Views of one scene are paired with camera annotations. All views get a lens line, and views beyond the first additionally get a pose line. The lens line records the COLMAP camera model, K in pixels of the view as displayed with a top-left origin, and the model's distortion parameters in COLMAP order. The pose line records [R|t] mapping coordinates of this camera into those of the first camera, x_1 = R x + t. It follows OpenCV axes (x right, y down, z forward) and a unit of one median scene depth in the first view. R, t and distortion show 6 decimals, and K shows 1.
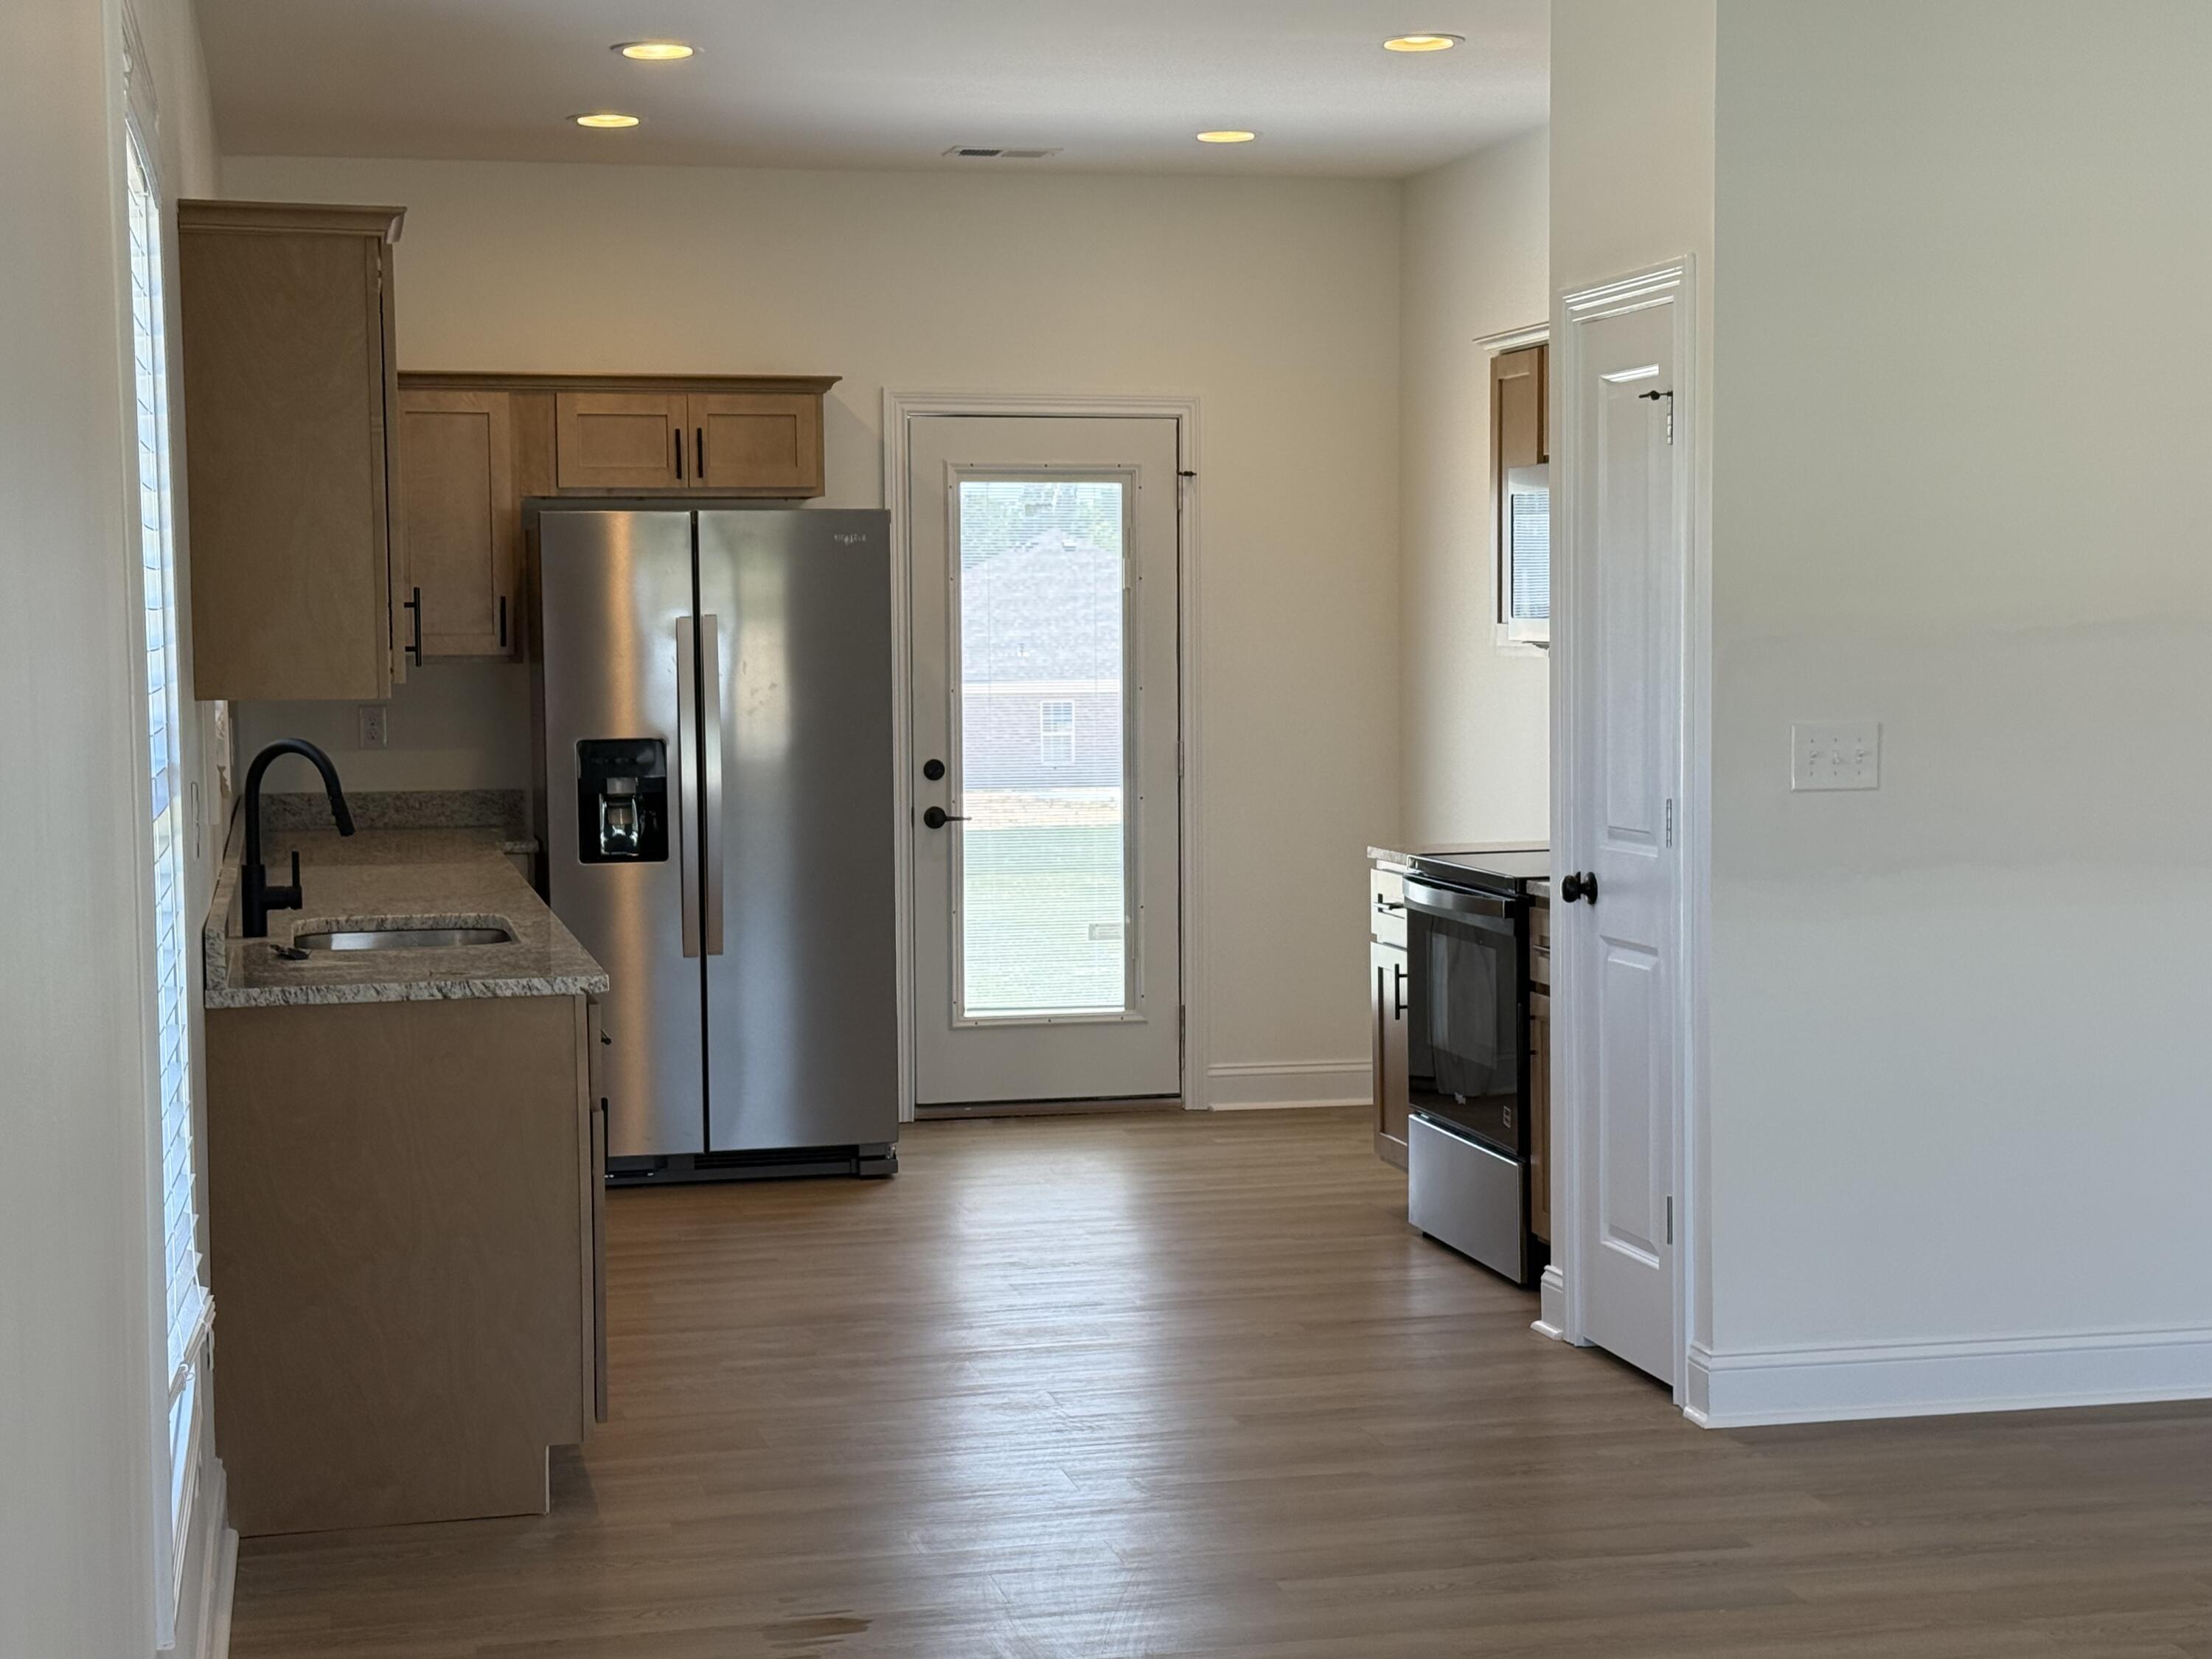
lens RADIAL K [[3463.8, 0, 1107.2], [0, 3463.8, 826.1], [0, 0, 1]] dist [0.172378, 0.000000]
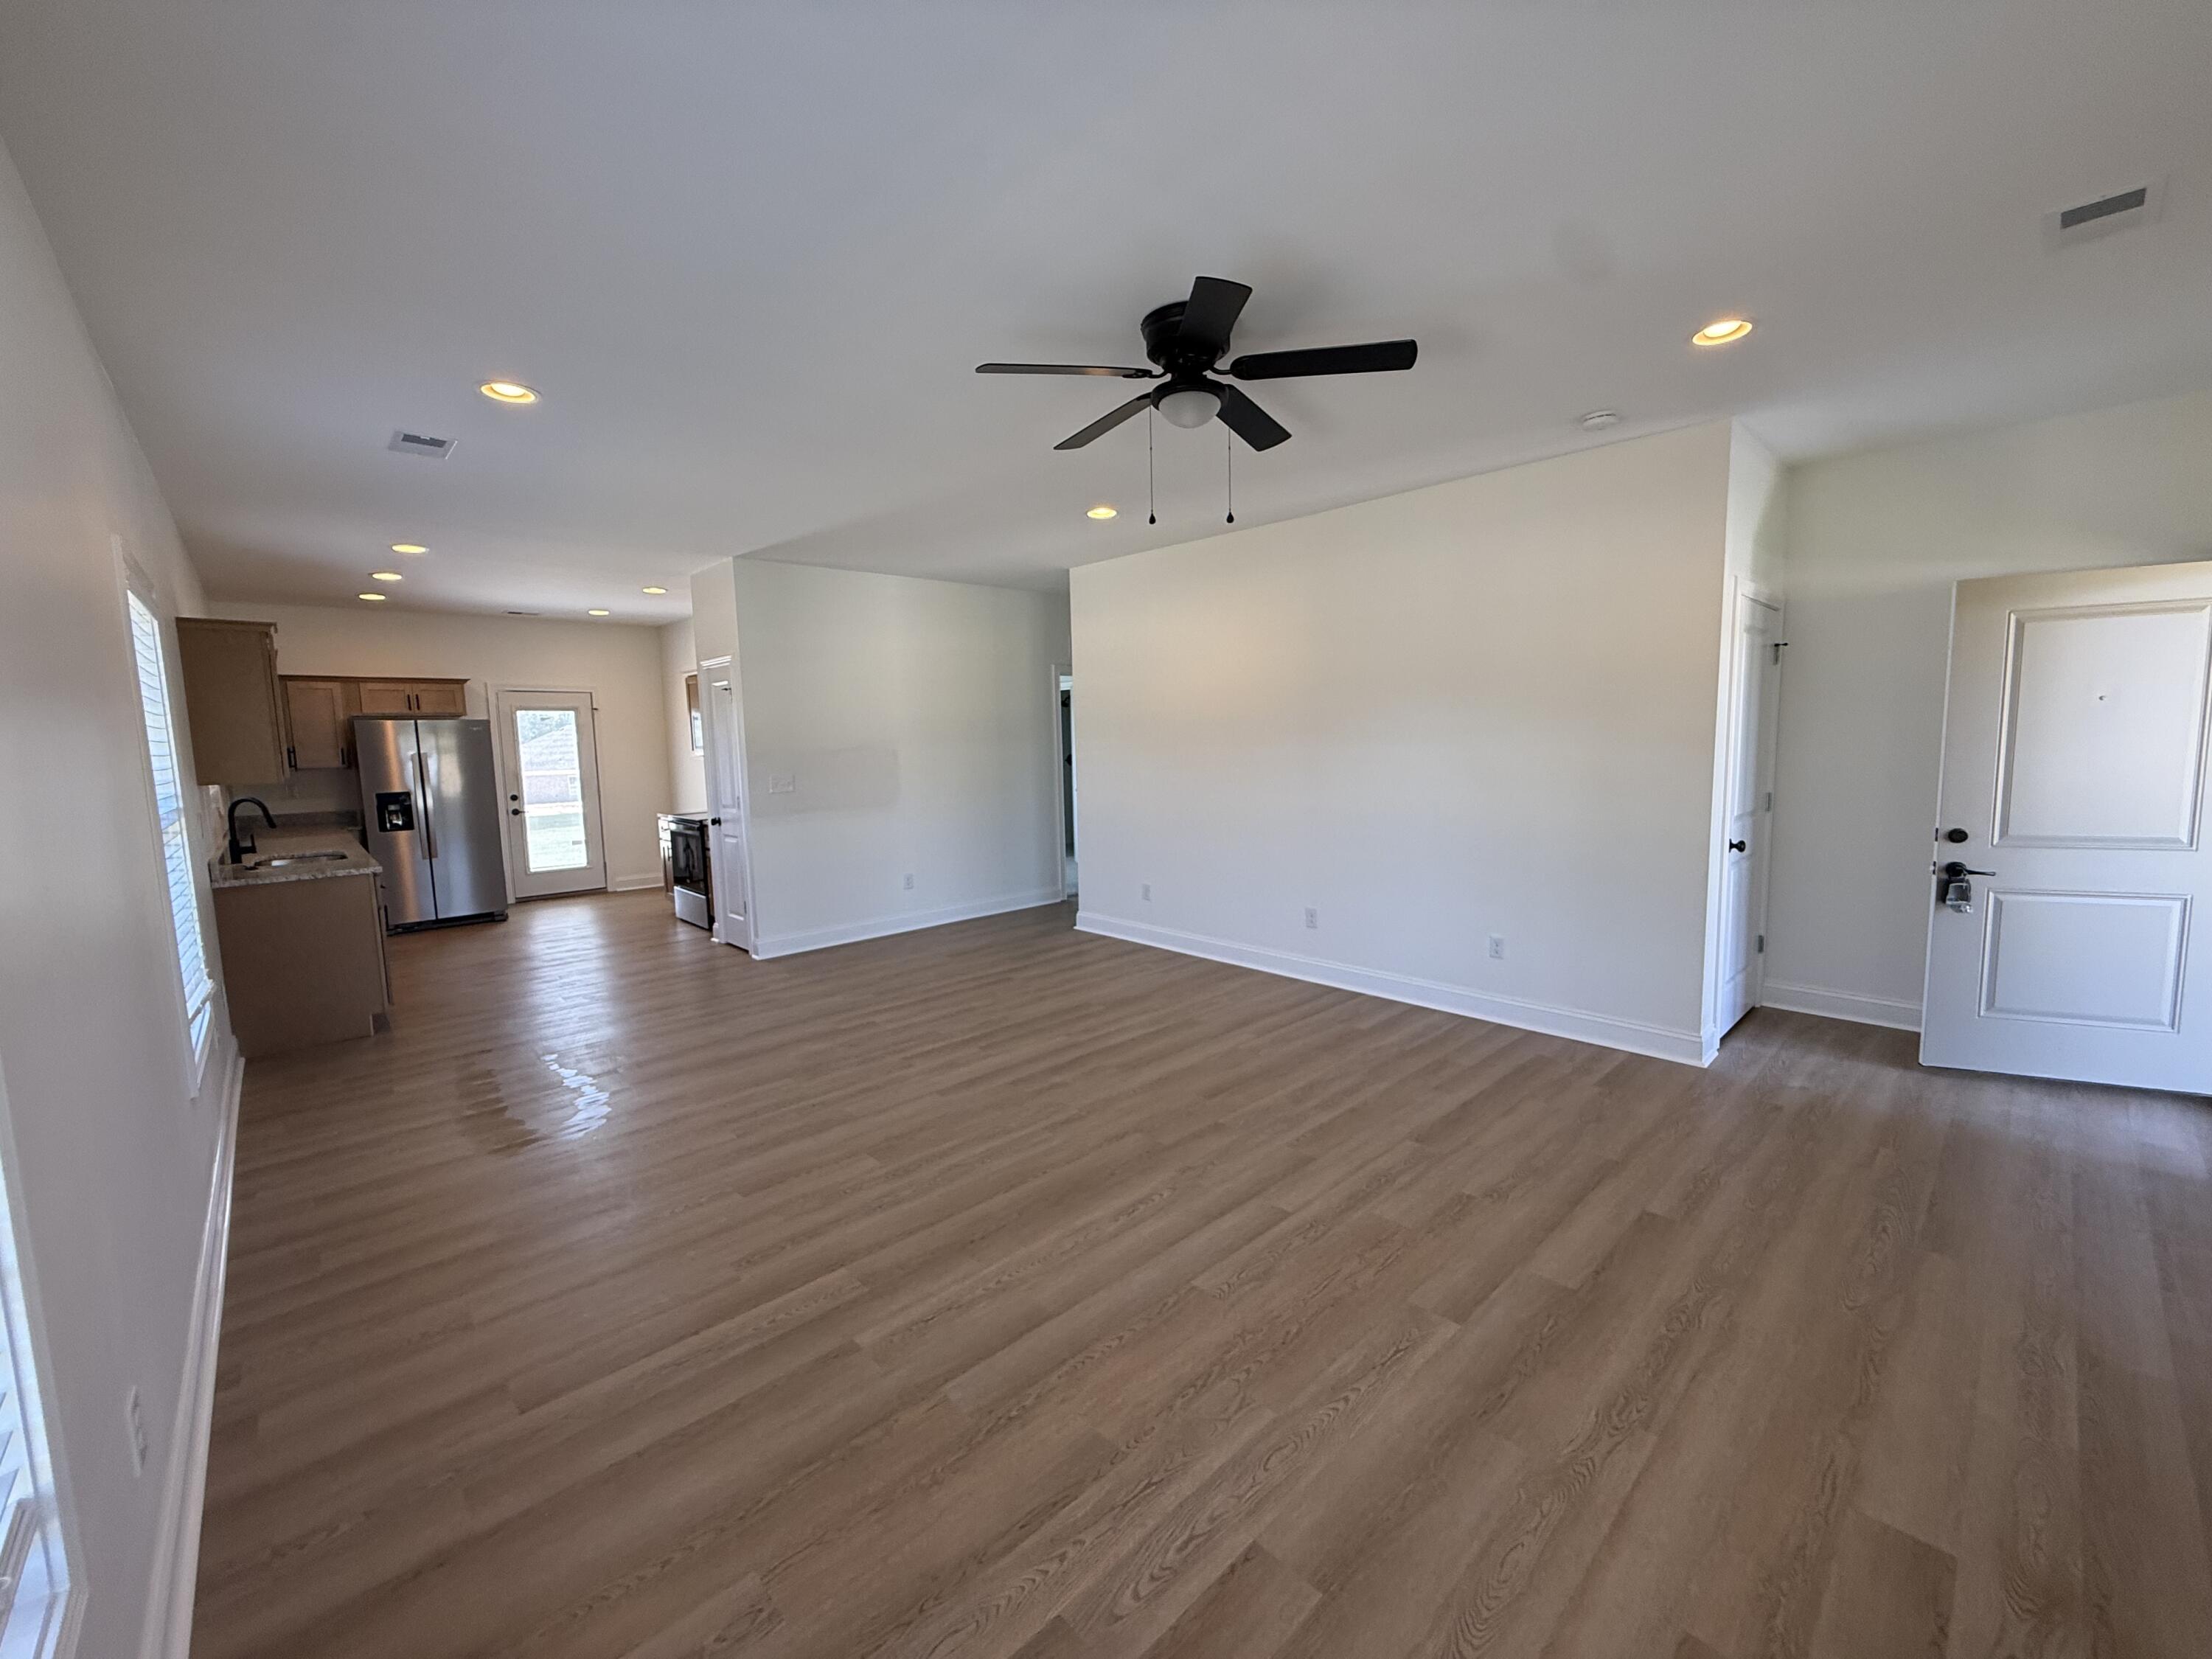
lens RADIAL K [[881.3, 0, 1105.2], [0, 881.3, 829.5], [0, 0, 1]] dist [-0.000013, -0.000229]
pose [[0.867010, -0.062710, 0.494329, 0.025826], [0.045857, 0.997881, 0.046160, 0.001318], [-0.496176, -0.017353, 0.868048, -0.022724]]
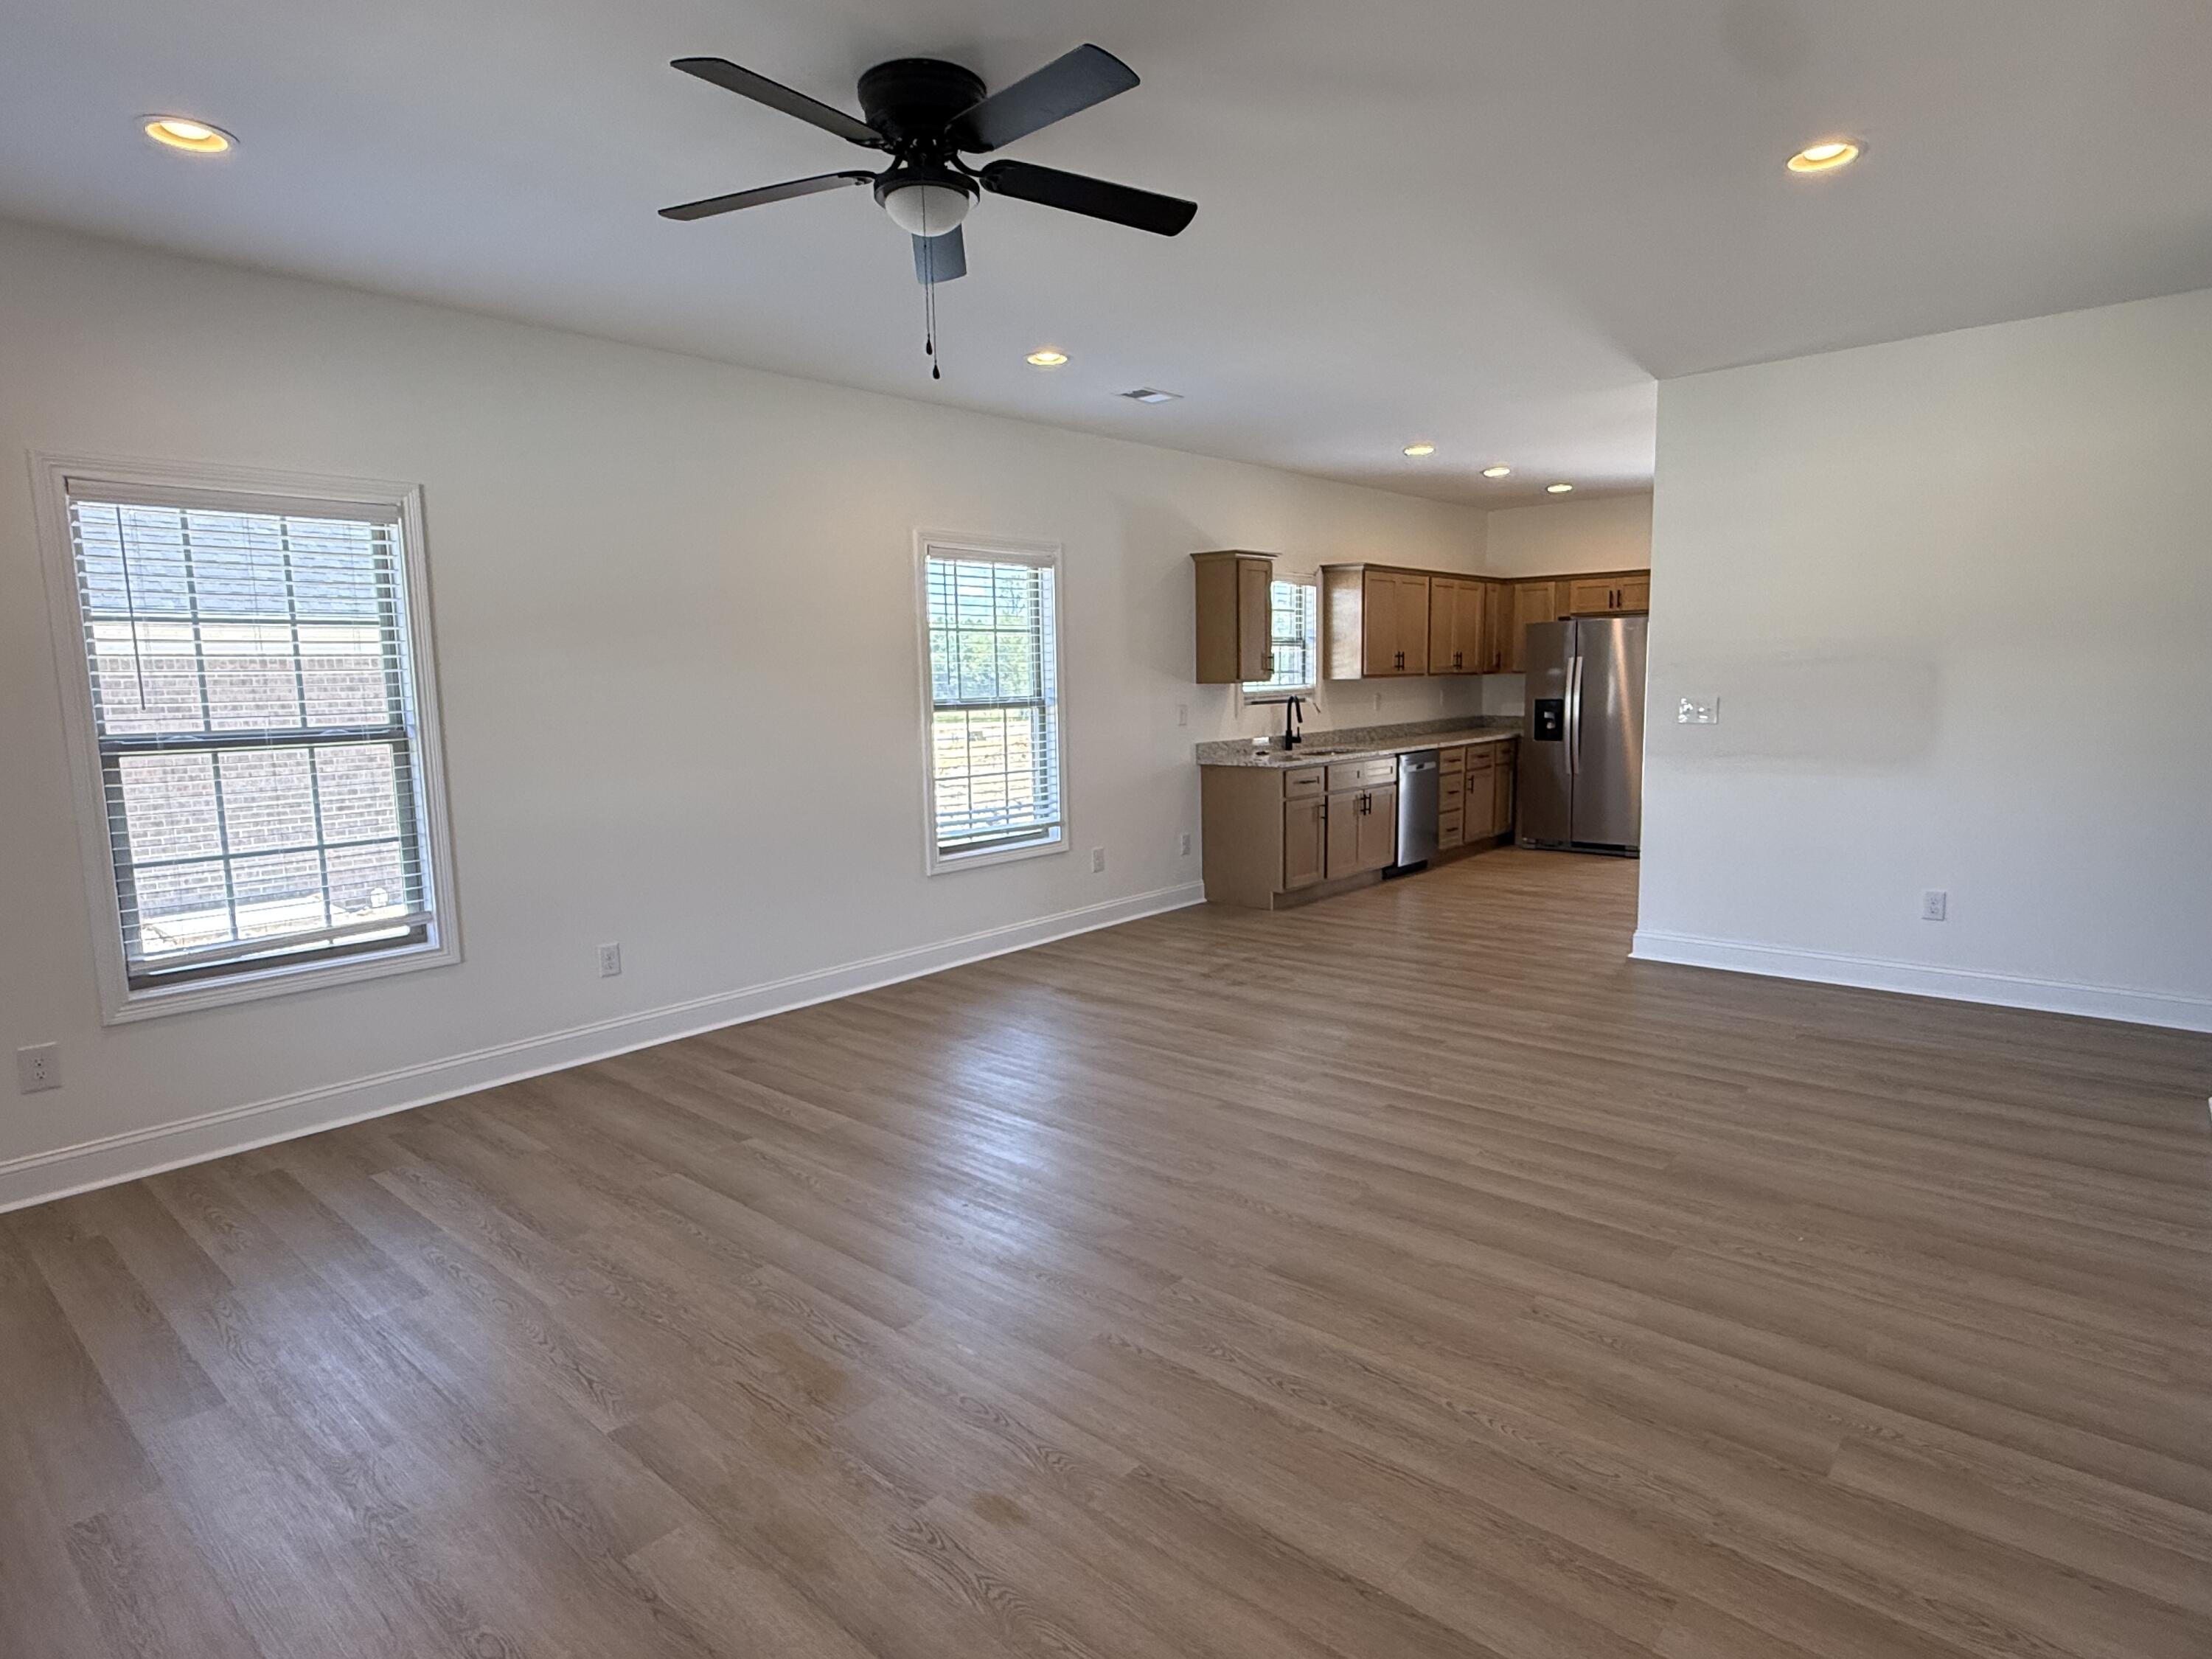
lens RADIAL K [[1225.8, 0, 1102.2], [0, 1225.8, 833.9], [0, 0, 1]] dist [-0.002263, 0.000473]
pose [[0.577562, 0.106911, -0.809316, 0.523295], [-0.039067, 0.993871, 0.103411, -0.004097], [0.815411, -0.028109, 0.578199, 0.086040]]
